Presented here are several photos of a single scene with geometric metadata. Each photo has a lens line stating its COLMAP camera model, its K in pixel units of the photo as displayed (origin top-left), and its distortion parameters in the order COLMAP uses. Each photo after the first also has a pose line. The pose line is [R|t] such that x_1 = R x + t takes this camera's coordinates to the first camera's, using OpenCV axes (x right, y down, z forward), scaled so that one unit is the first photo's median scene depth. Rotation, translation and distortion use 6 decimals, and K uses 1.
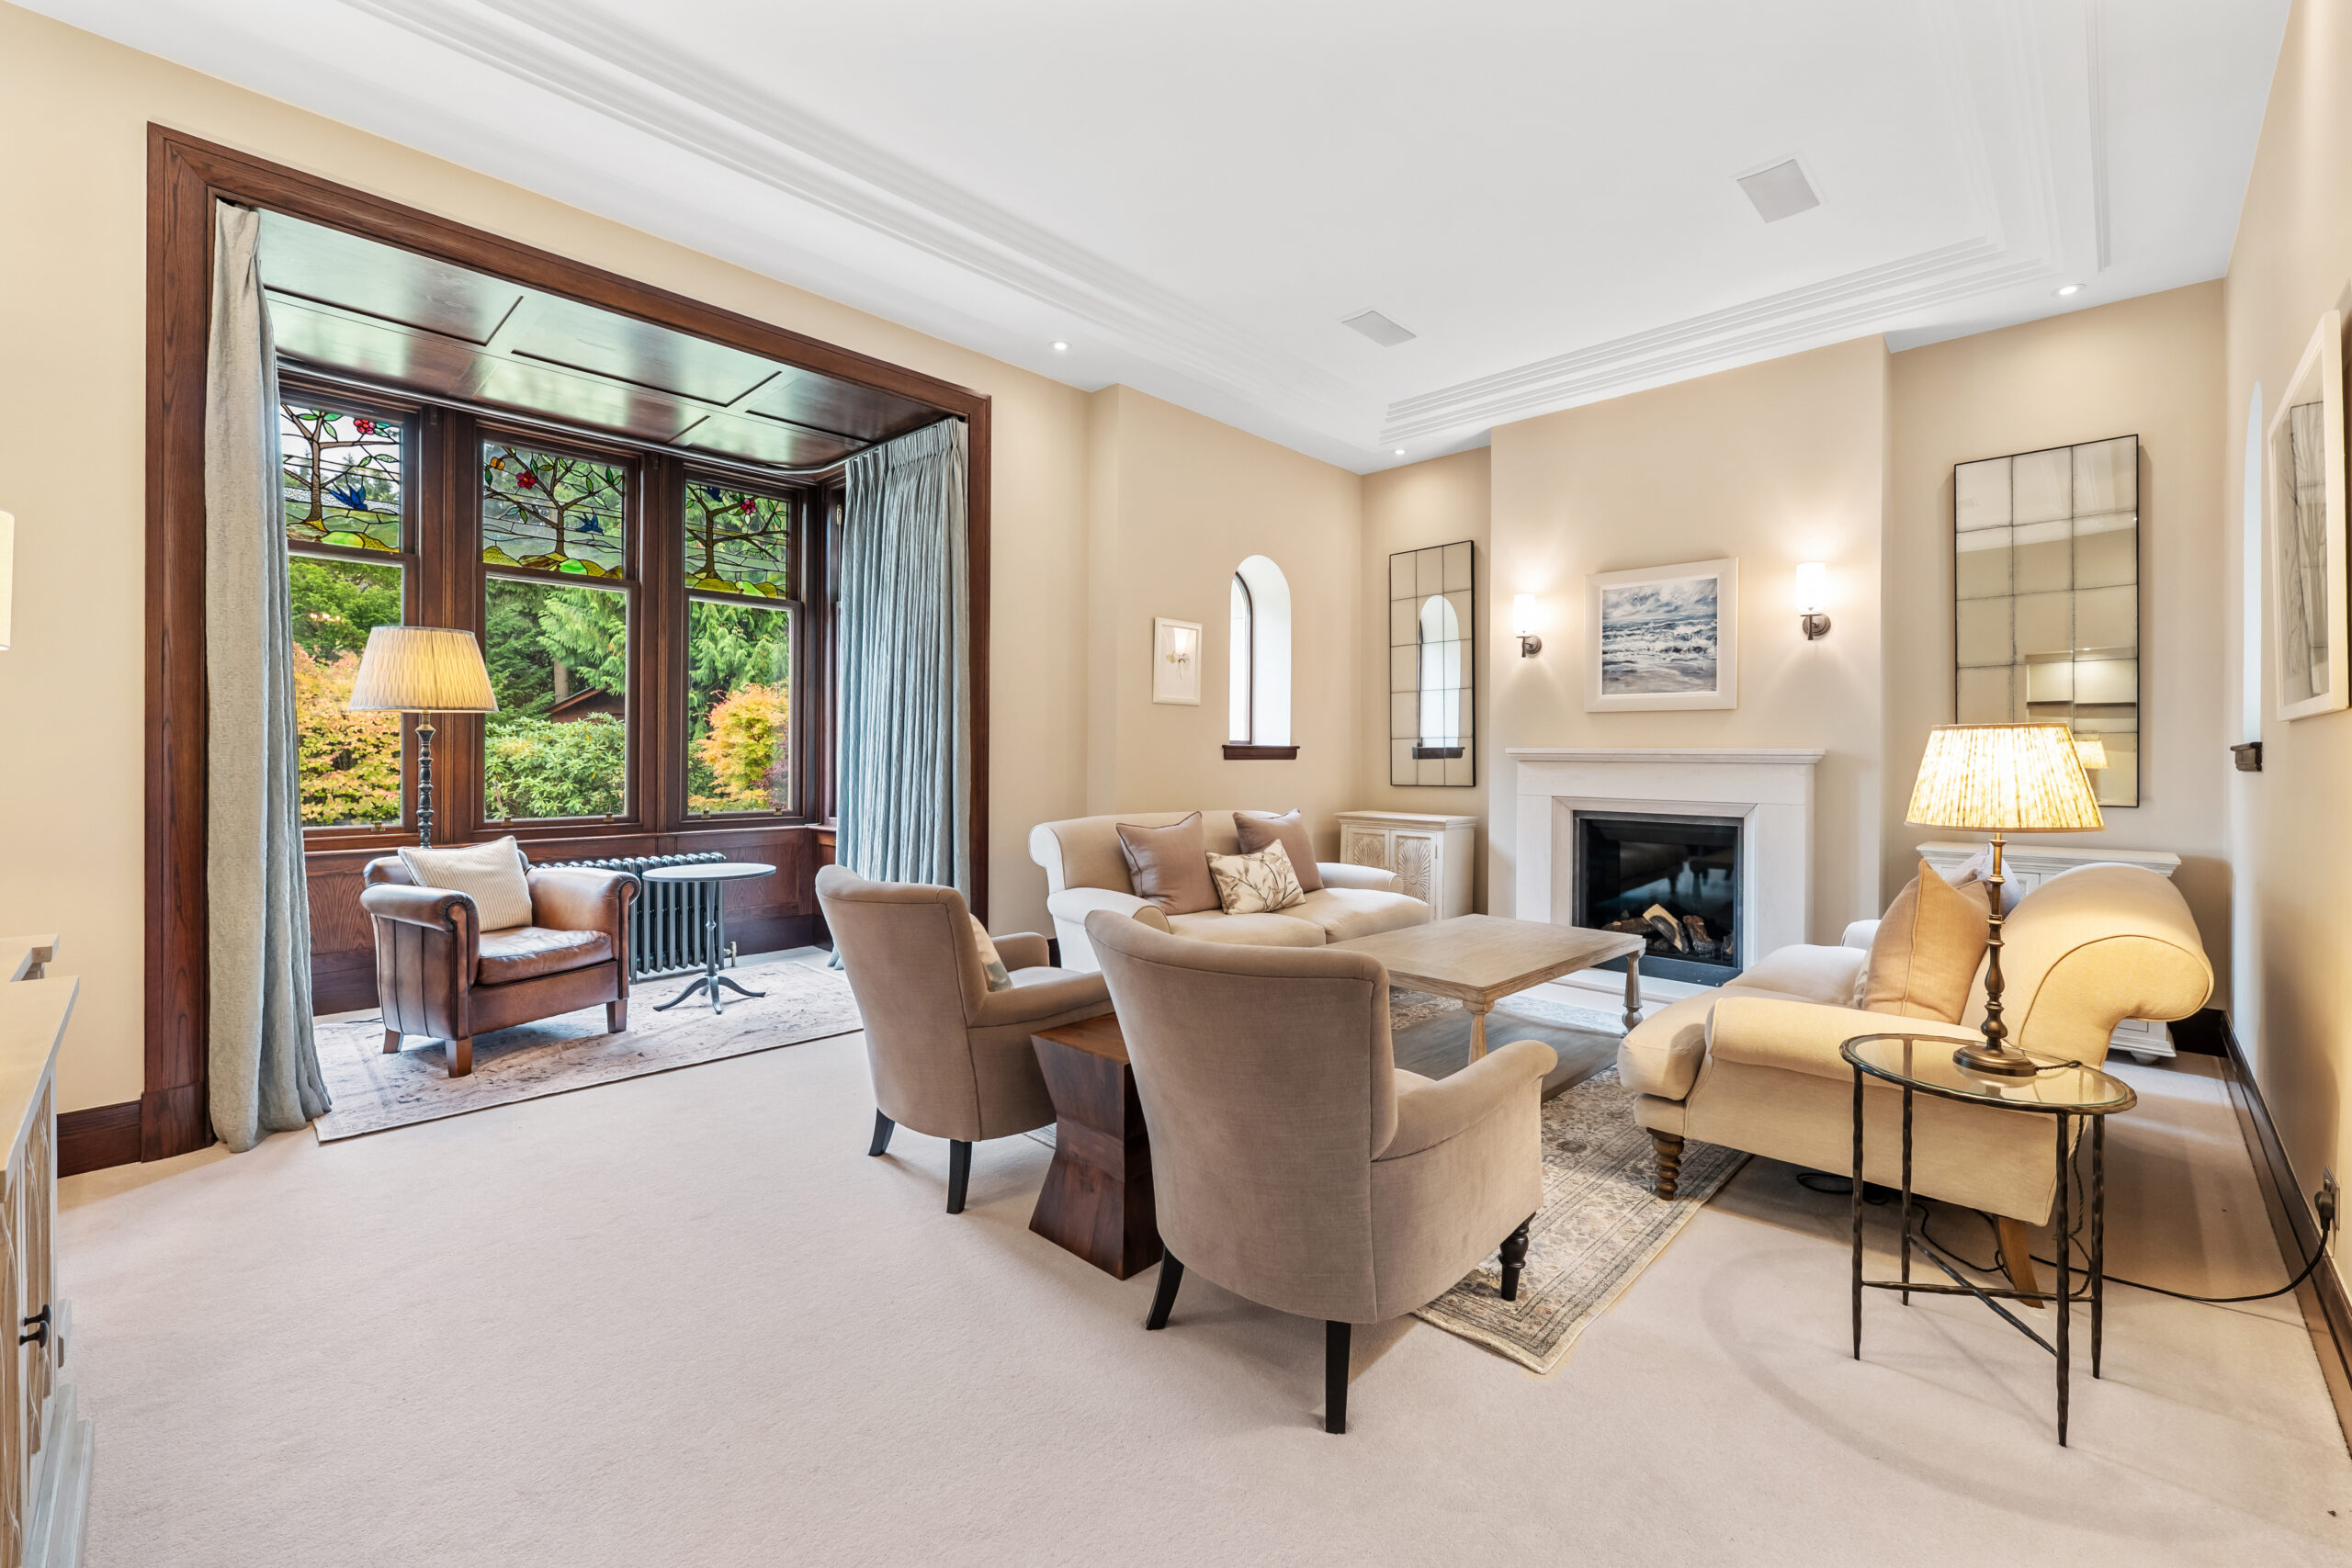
lens RADIAL K [[971.9, 0, 1184.5], [0, 971.9, 761.0], [0, 0, 1]] dist [-0.001572, 0.000149]
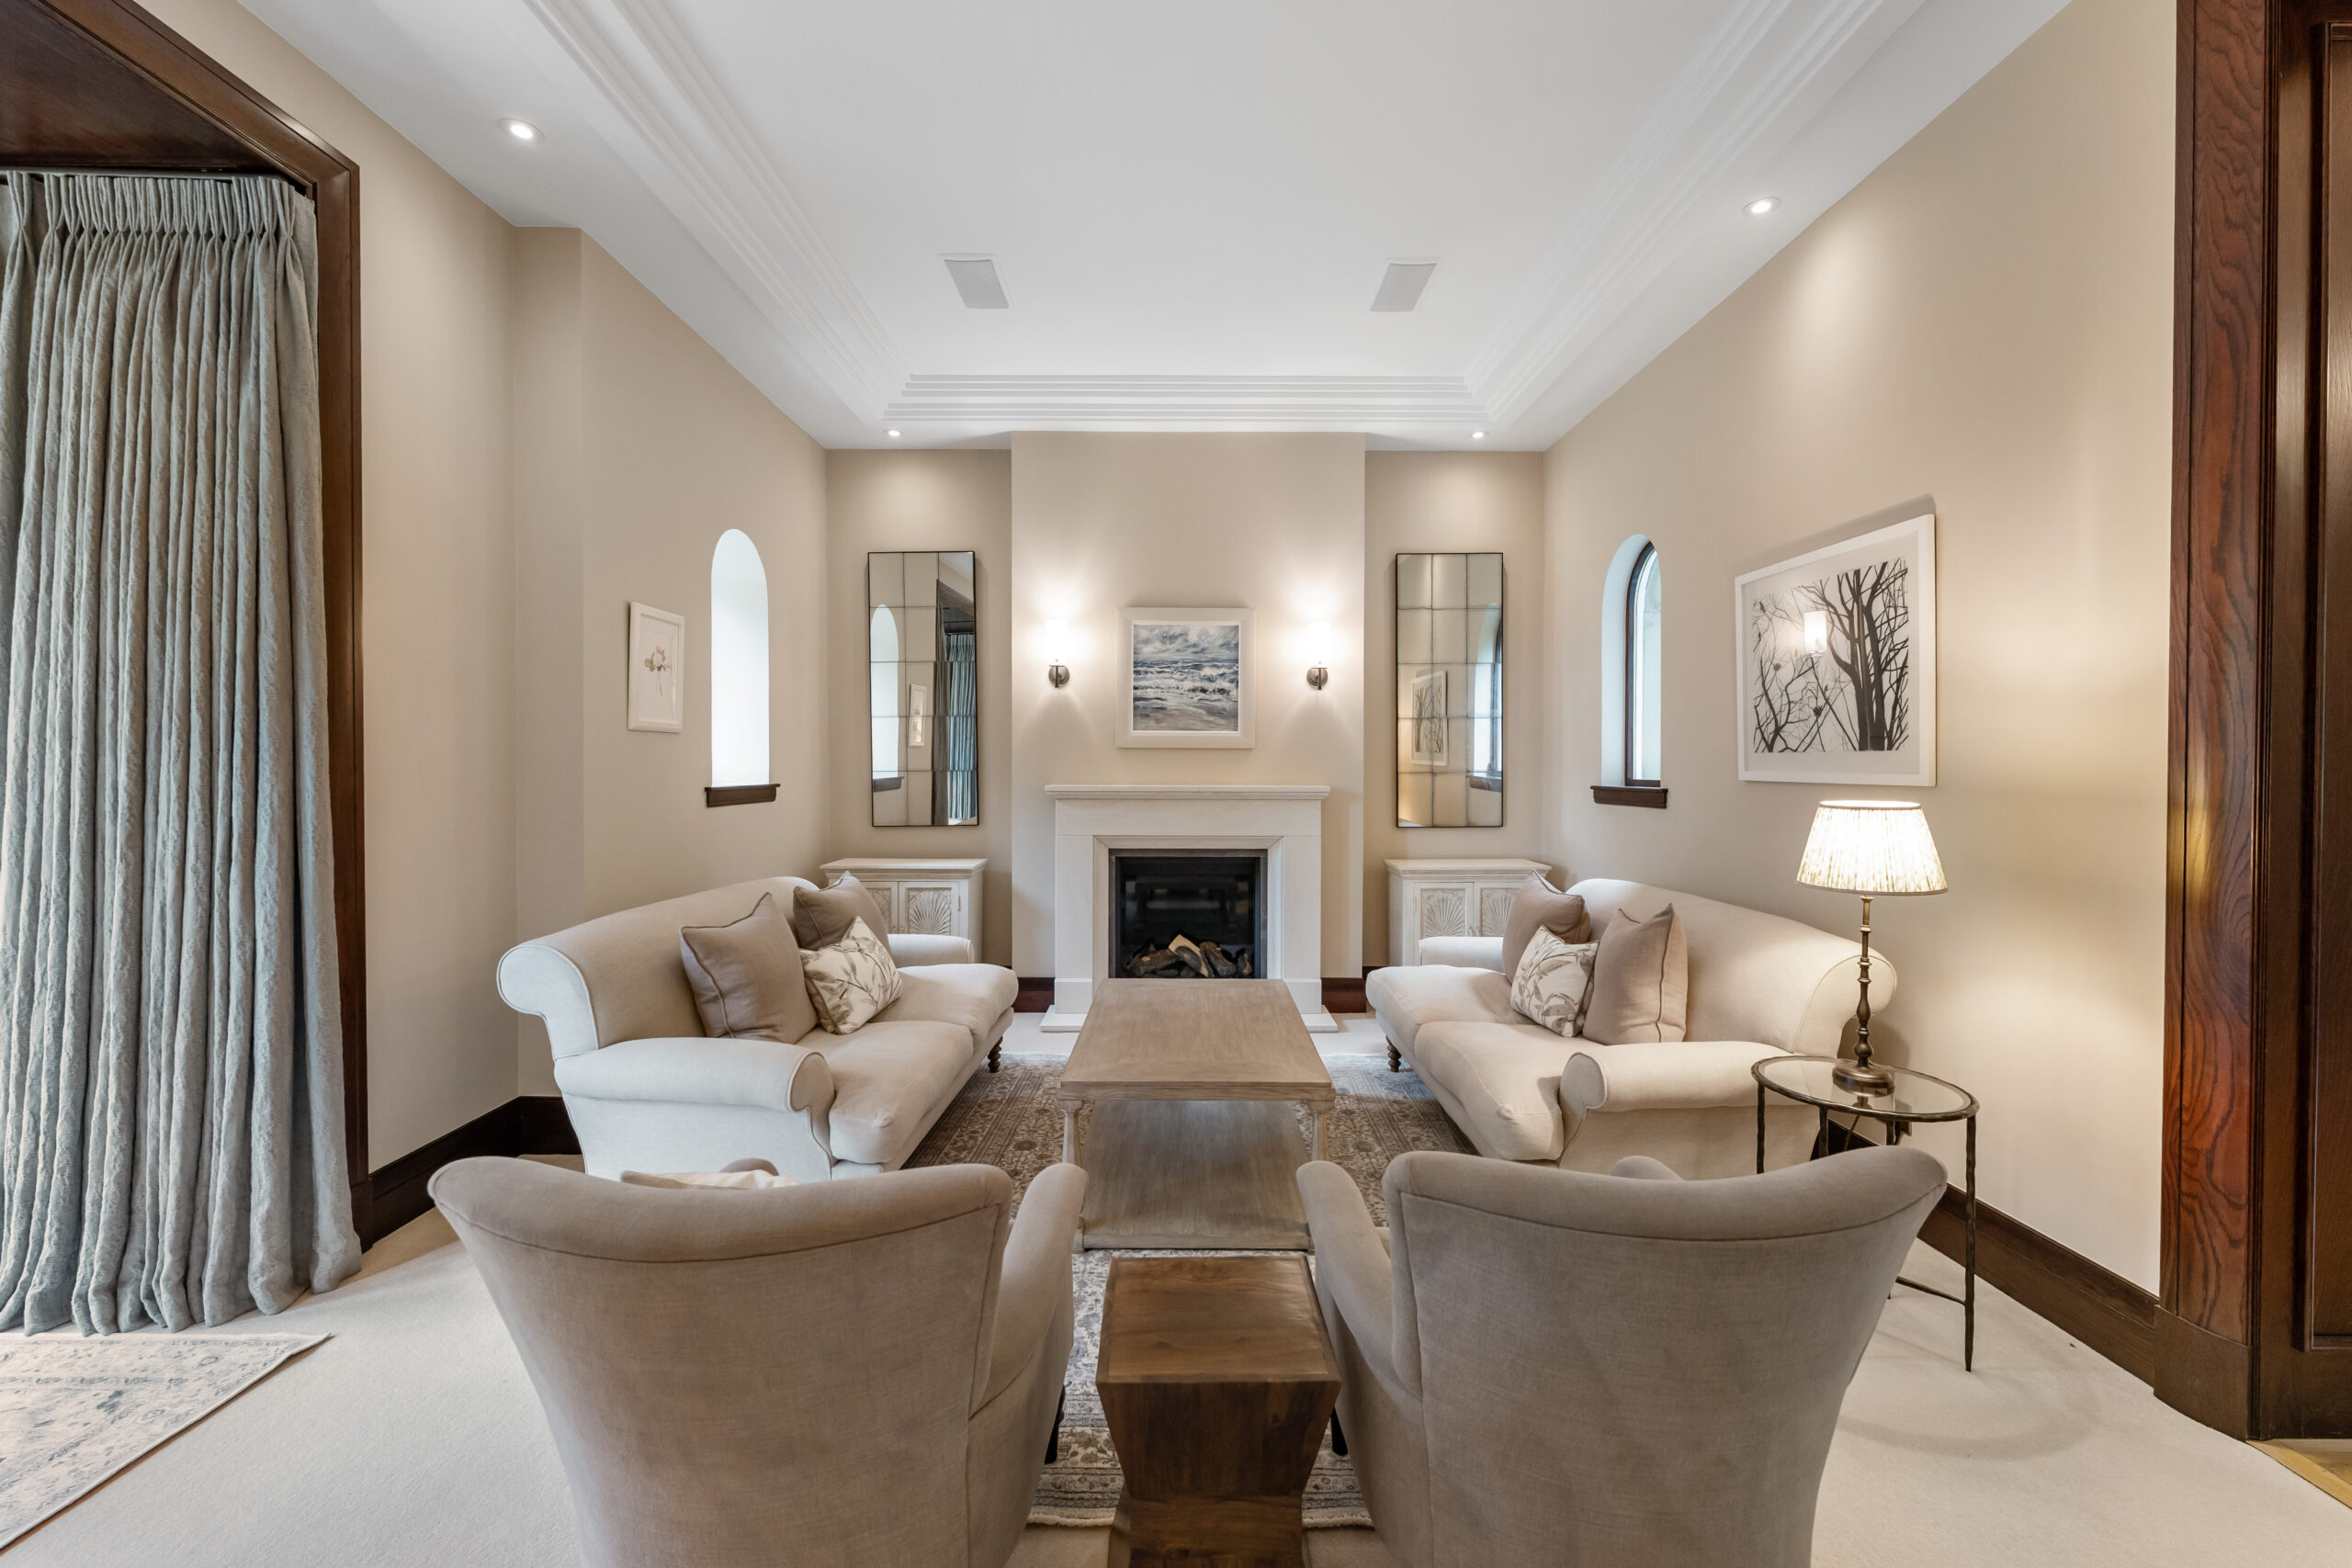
lens RADIAL K [[971.9, 0, 1179.8], [0, 971.9, 783.0], [0, 0, 1]] dist [-0.001572, 0.000149]
pose [[0.716423, -0.018863, 0.697412, -0.242638], [0.007923, 0.999790, 0.018902, -0.035454], [-0.697622, -0.008017, 0.716422, 0.274221]]
